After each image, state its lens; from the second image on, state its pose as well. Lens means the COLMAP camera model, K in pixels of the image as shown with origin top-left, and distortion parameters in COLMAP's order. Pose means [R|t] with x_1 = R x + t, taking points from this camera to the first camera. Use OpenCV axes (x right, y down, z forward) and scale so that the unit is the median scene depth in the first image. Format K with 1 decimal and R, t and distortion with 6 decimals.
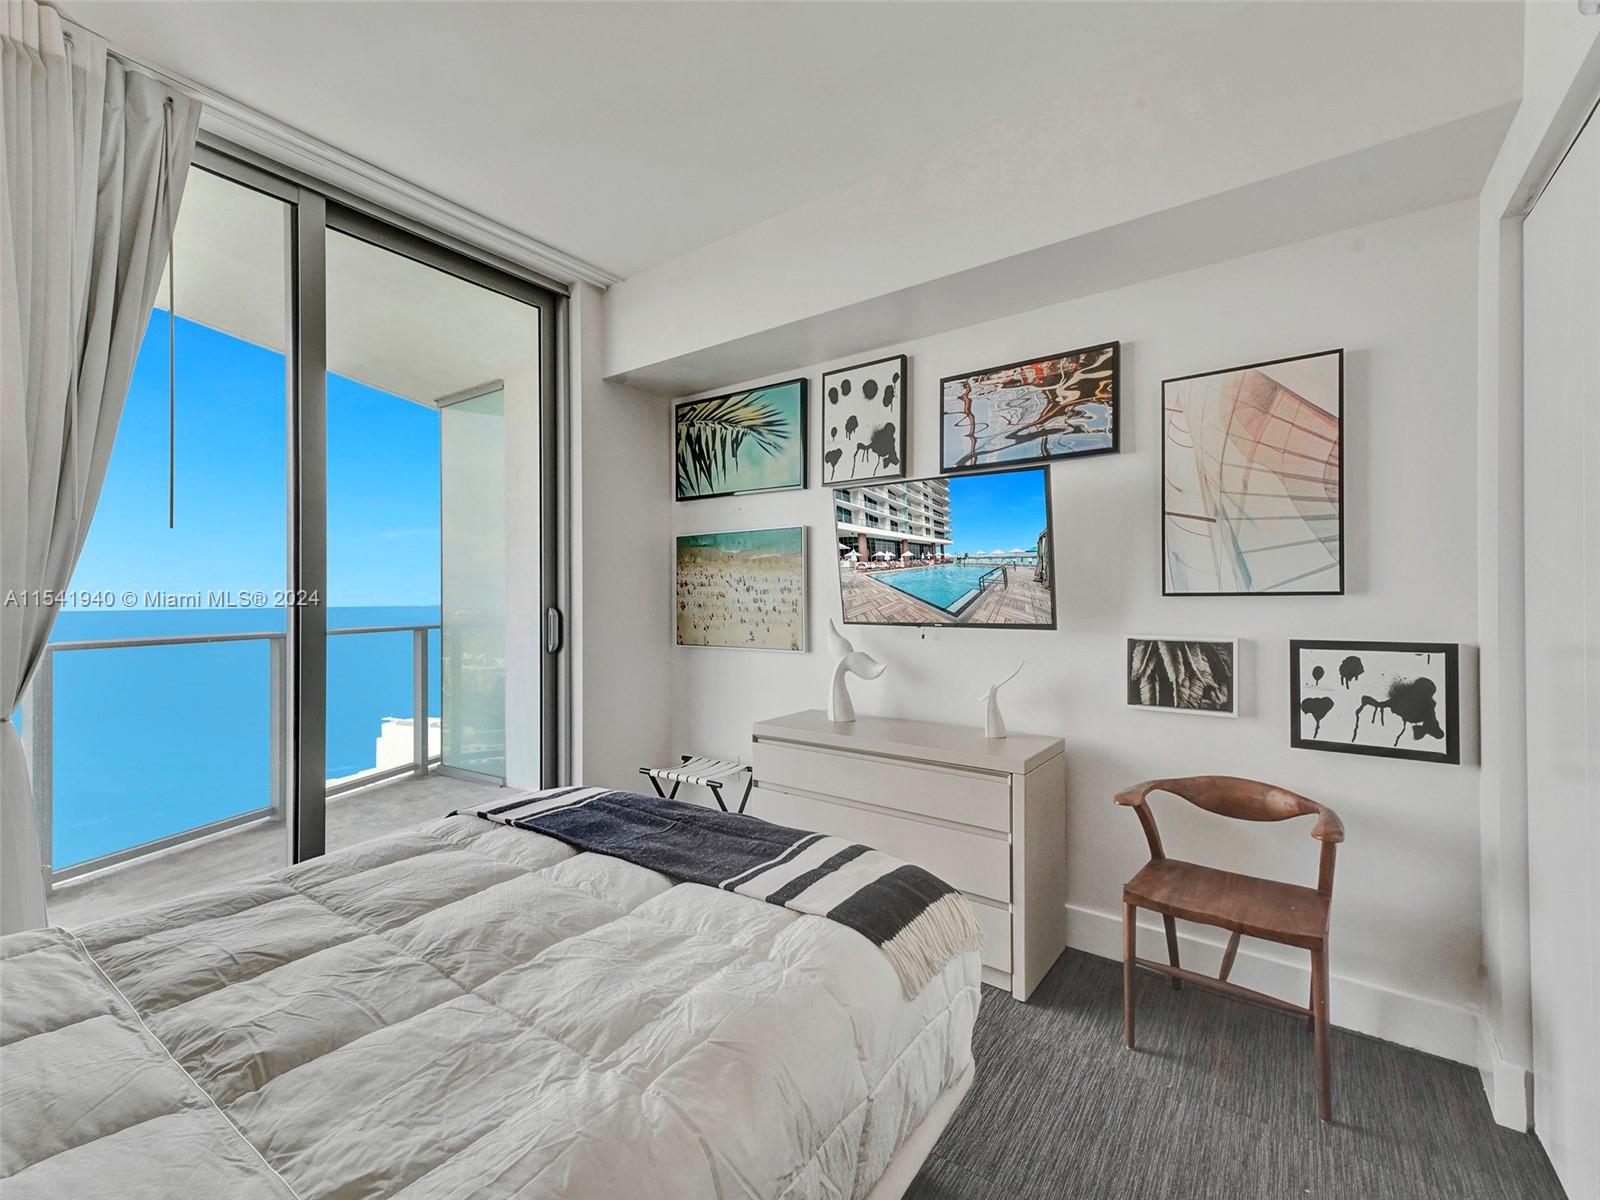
lens RADIAL K [[682.7, 0, 800.0], [0, 682.7, 600.0], [0, 0, 1]] dist [0.003124, 0.000016]
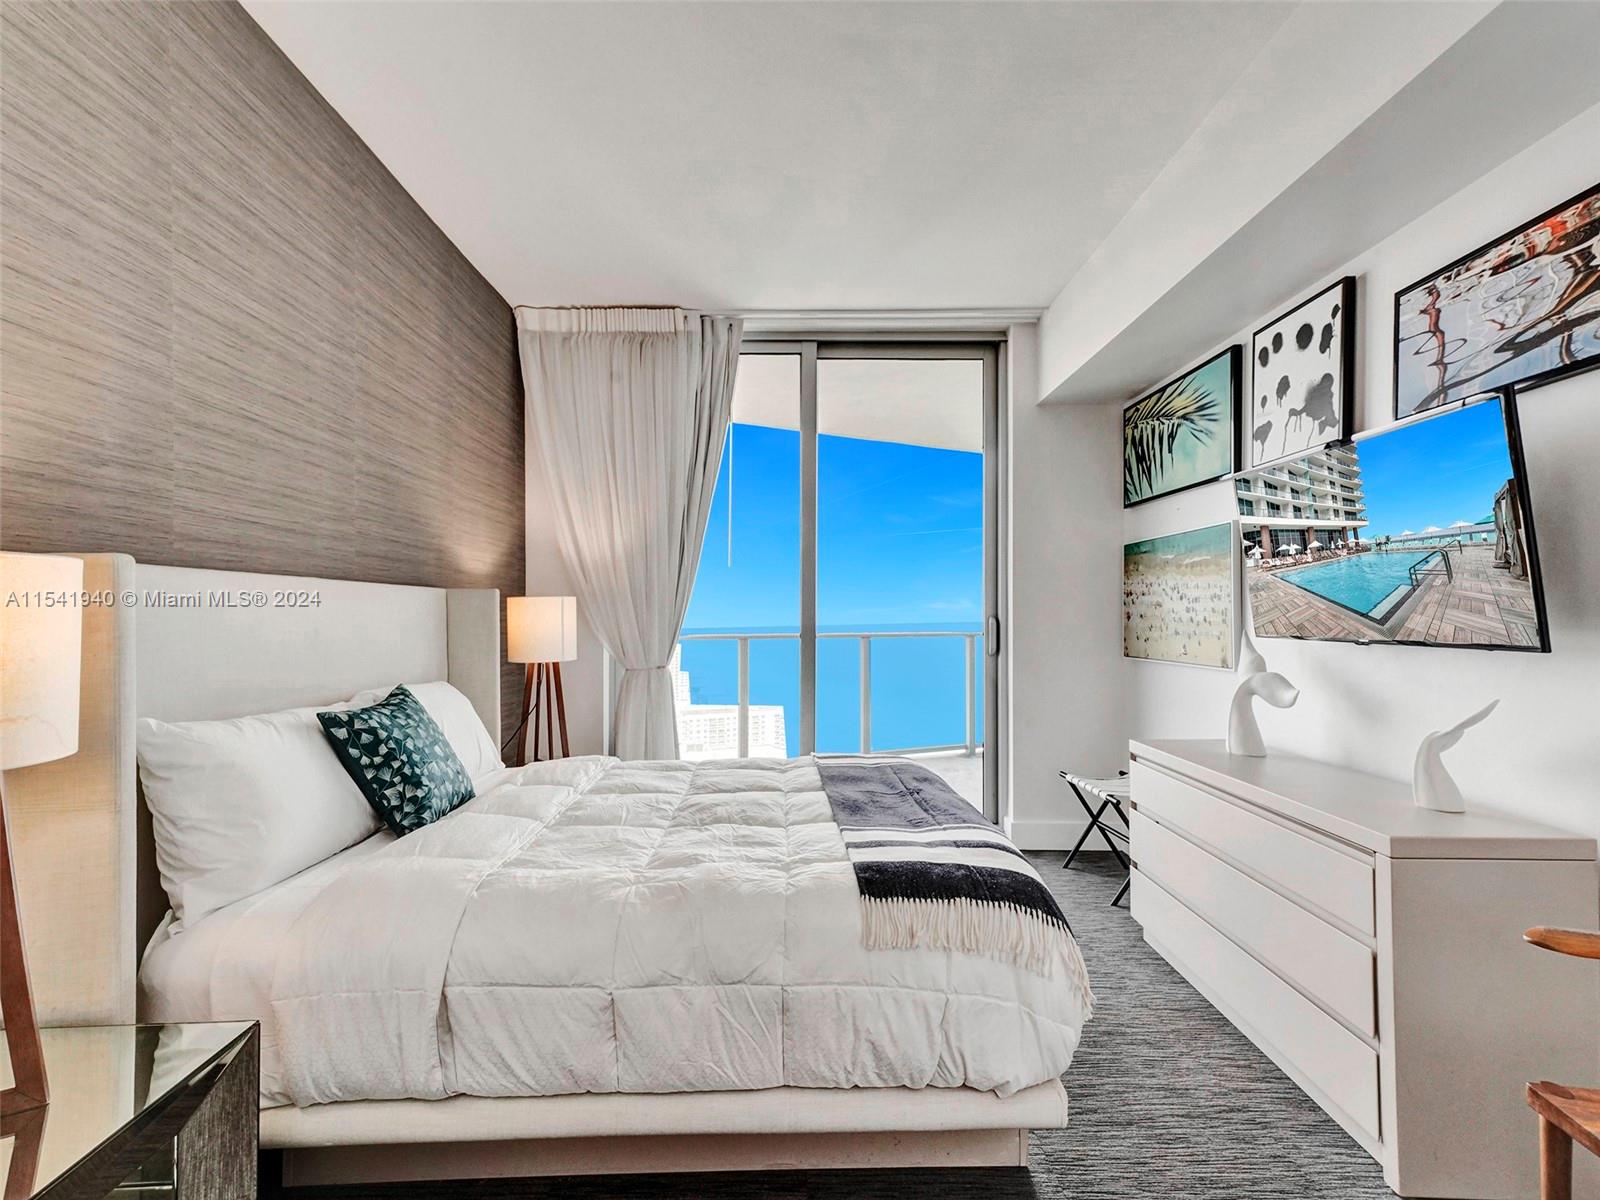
lens RADIAL K [[647.1, 0, 800.3], [0, 647.1, 620.7], [0, 0, 1]] dist [-0.000446, 0.000224]
pose [[0.600633, 0.008851, -0.799476, 0.357729], [-0.003128, 0.999957, 0.008720, 0.010689], [0.799519, -0.002736, 0.600635, 0.100366]]
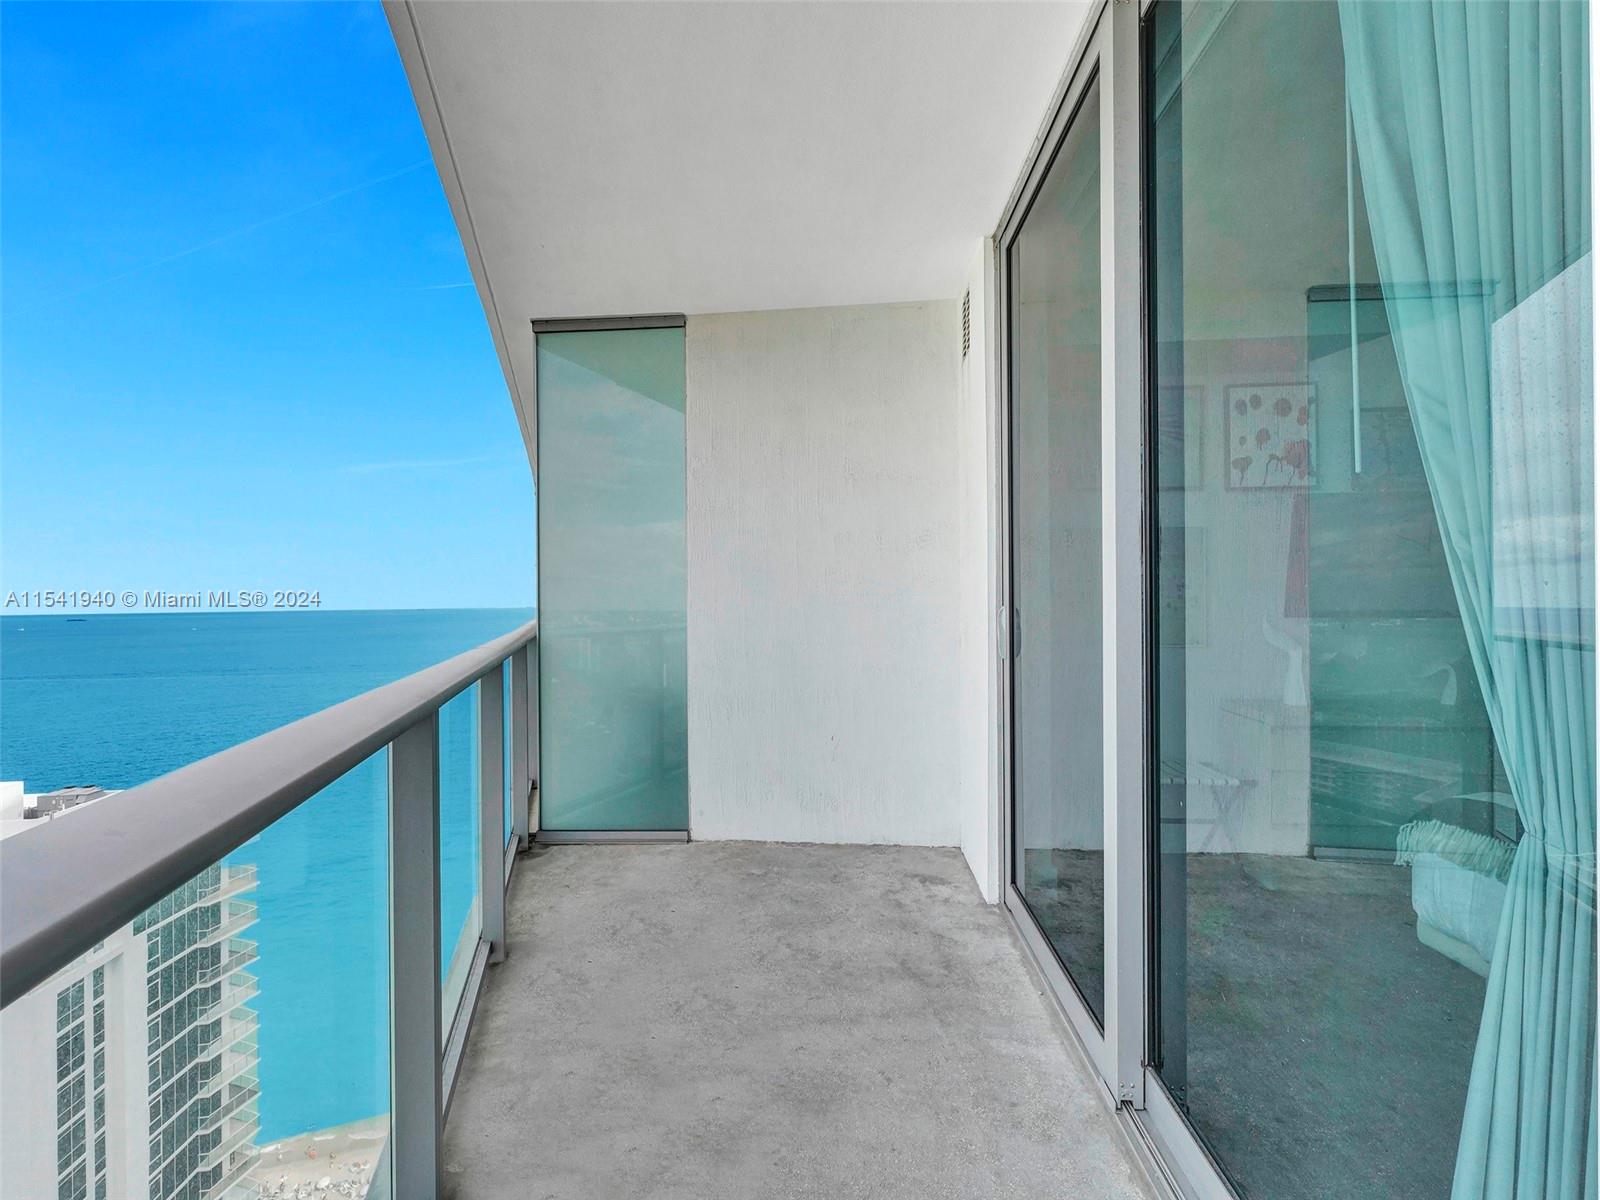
lens RADIAL K [[635.6, 0, 800.0], [0, 635.6, 600.0], [0, 0, 1]] dist [0.002828, 0.000375]
pose [[0.846380, 0.003357, 0.532569, -1.143107], [0.006328, 0.999846, -0.016358, 0.018328], [-0.532542, 0.017215, 0.846228, 0.558732]]
